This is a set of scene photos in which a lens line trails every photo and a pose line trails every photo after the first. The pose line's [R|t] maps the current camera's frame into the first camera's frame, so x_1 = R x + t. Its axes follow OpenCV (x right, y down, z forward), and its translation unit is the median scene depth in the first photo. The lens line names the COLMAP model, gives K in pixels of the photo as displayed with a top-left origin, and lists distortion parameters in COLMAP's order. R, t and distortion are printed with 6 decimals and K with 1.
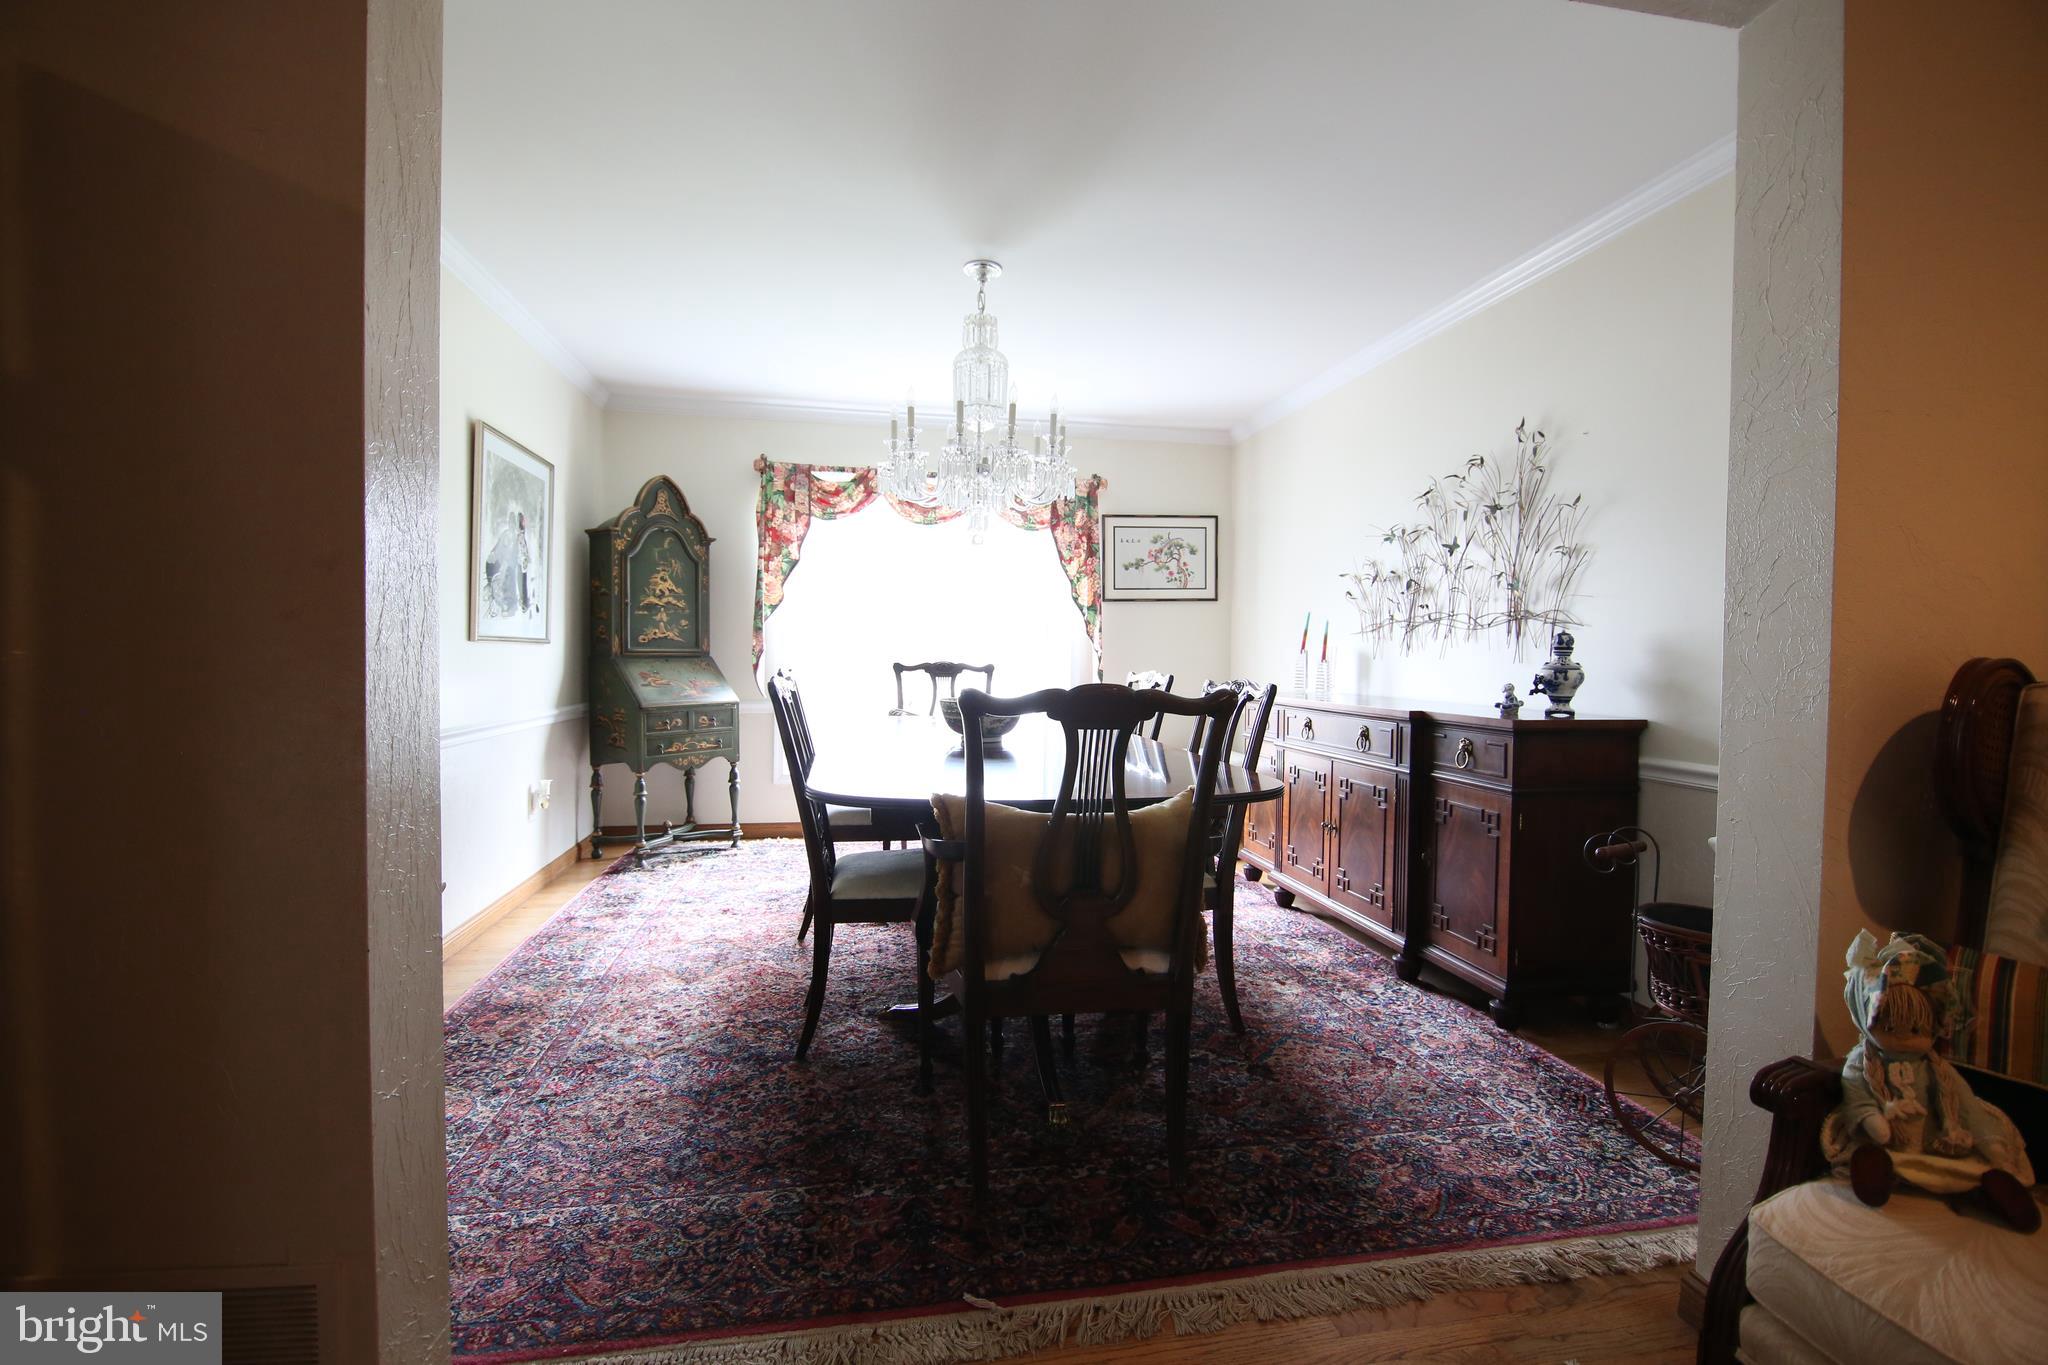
lens RADIAL K [[911.1, 0, 1005.0], [0, 911.1, 679.9], [0, 0, 1]] dist [-0.005204, -0.009169]
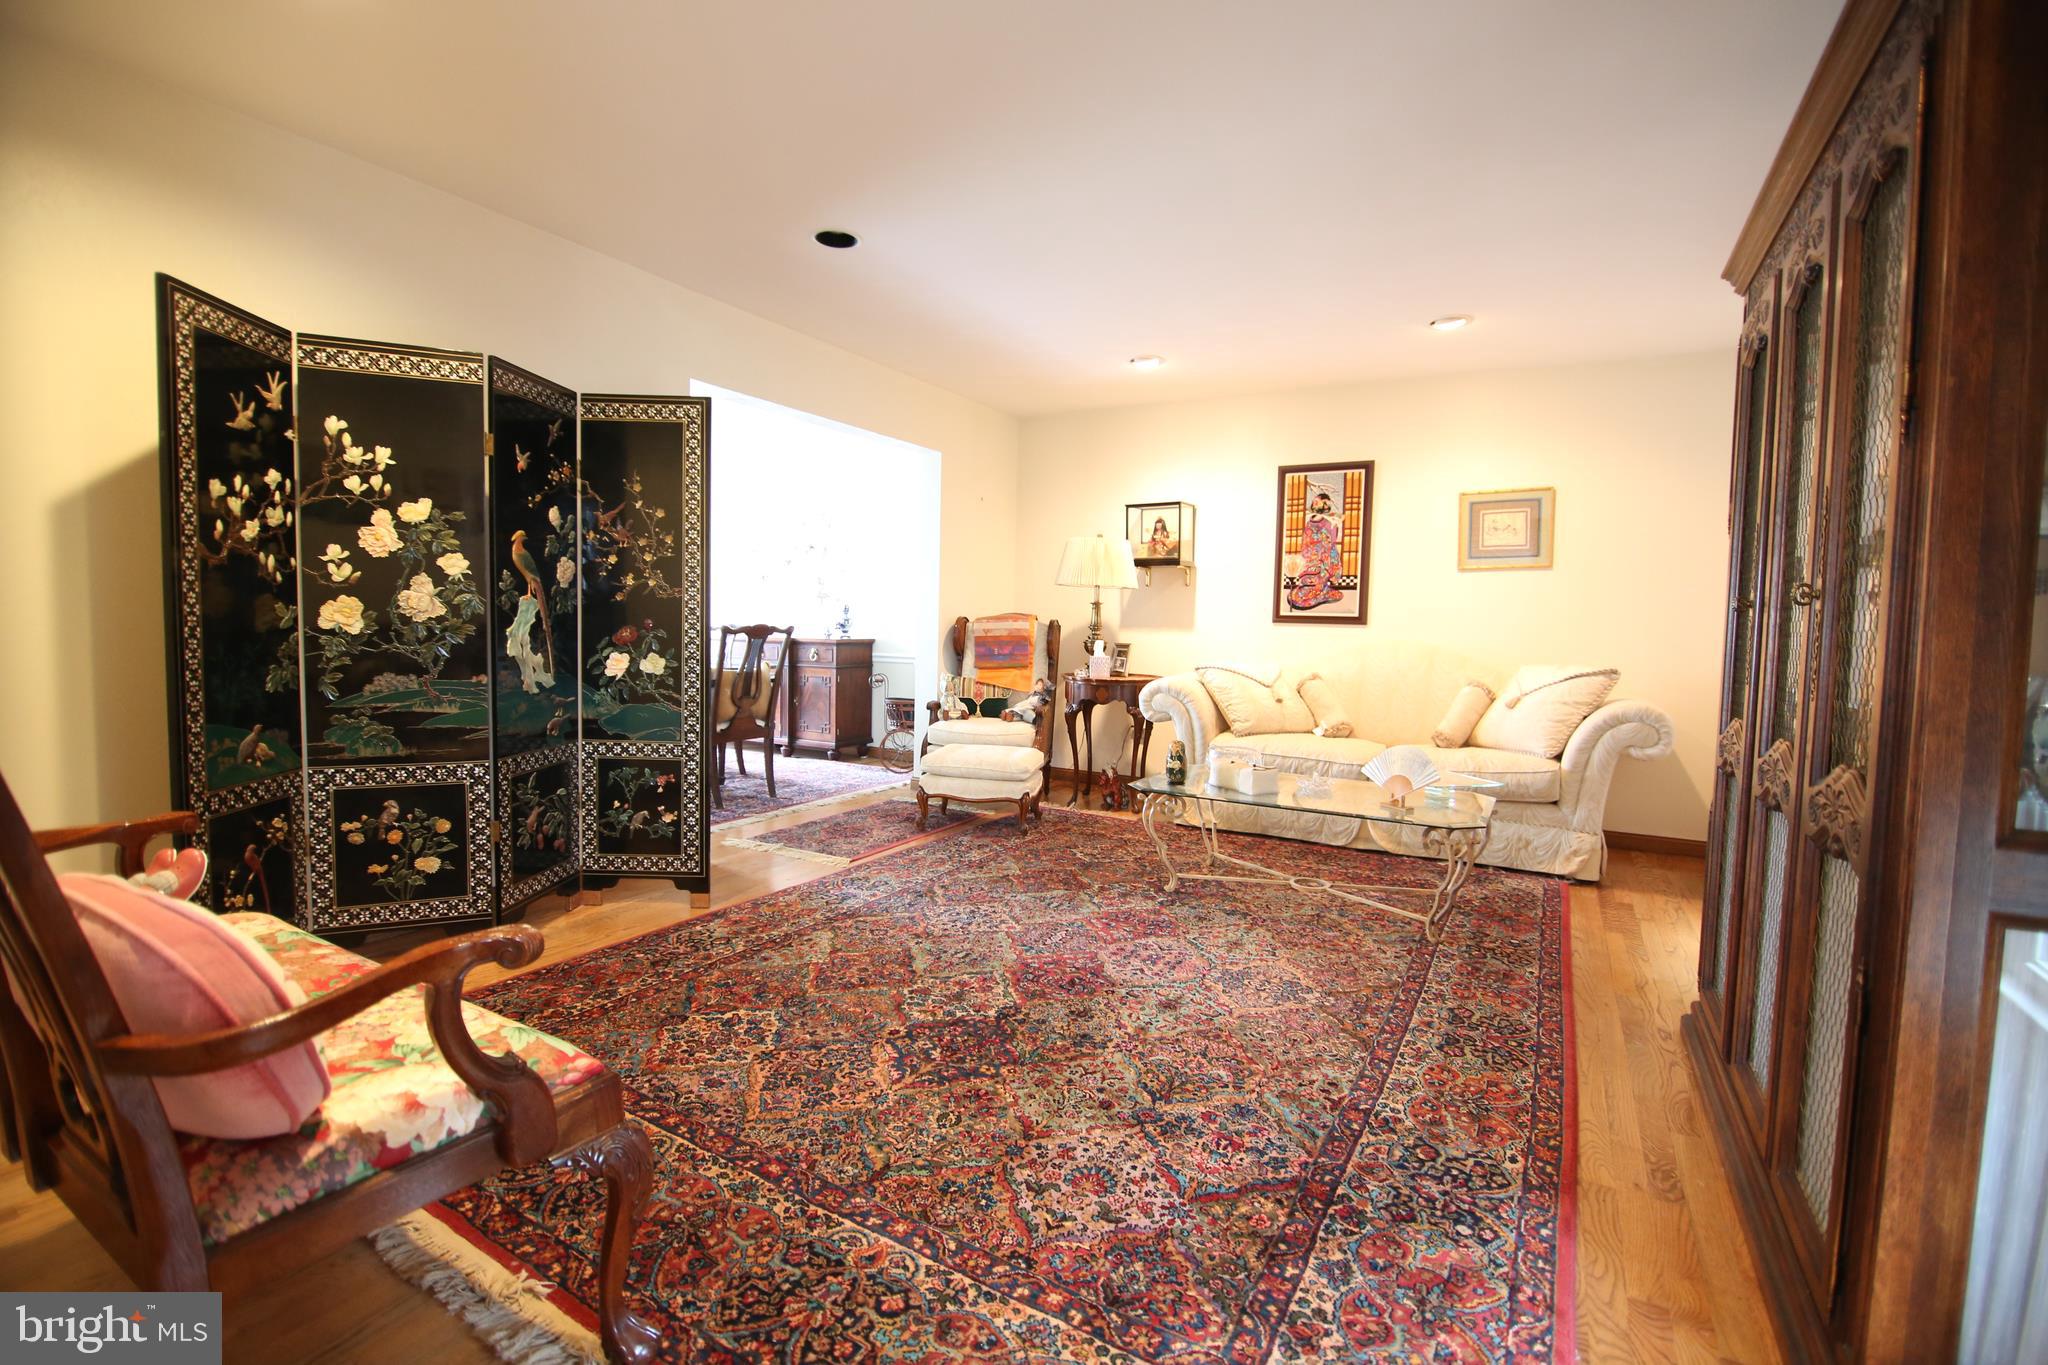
lens RADIAL K [[911.1, 0, 1022.6], [0, 911.1, 682.2], [0, 0, 1]] dist [-0.005204, -0.009169]
pose [[0.629574, -0.051826, 0.775210, -0.763513], [0.006763, 0.998100, 0.061235, 0.007882], [-0.776911, -0.033309, 0.628729, -0.715567]]
